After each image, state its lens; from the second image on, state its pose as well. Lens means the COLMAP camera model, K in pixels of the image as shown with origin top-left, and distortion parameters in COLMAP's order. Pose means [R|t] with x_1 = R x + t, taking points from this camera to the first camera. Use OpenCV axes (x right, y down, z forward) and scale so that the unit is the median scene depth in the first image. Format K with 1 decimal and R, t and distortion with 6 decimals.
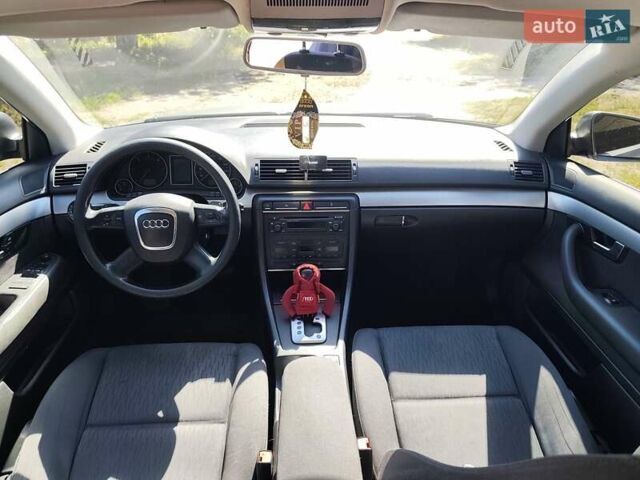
lens RADIAL K [[449.3, 0, 304.2], [0, 449.3, 232.5], [0, 0, 1]] dist [0.084838, 0.000391]
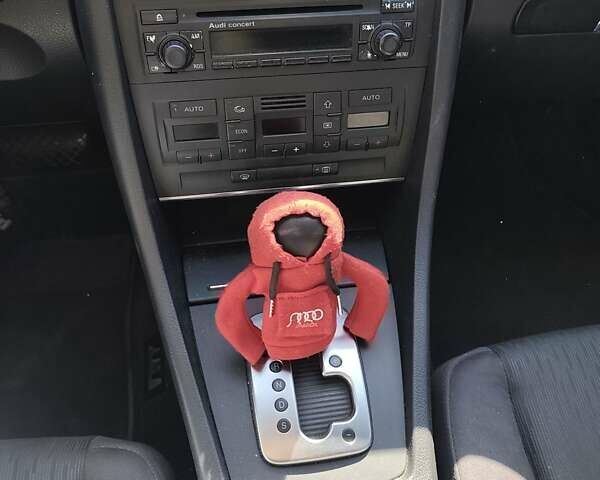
lens RADIAL K [[549.0, 0, 300.0], [0, 549.0, 240.0], [0, 0, 1]] dist [0.010647, 0.005272]
pose [[0.992864, -0.070552, 0.096148, -0.025356], [0.031250, 0.931974, 0.361177, -0.024771], [-0.115089, -0.355595, 0.927527, 0.674179]]
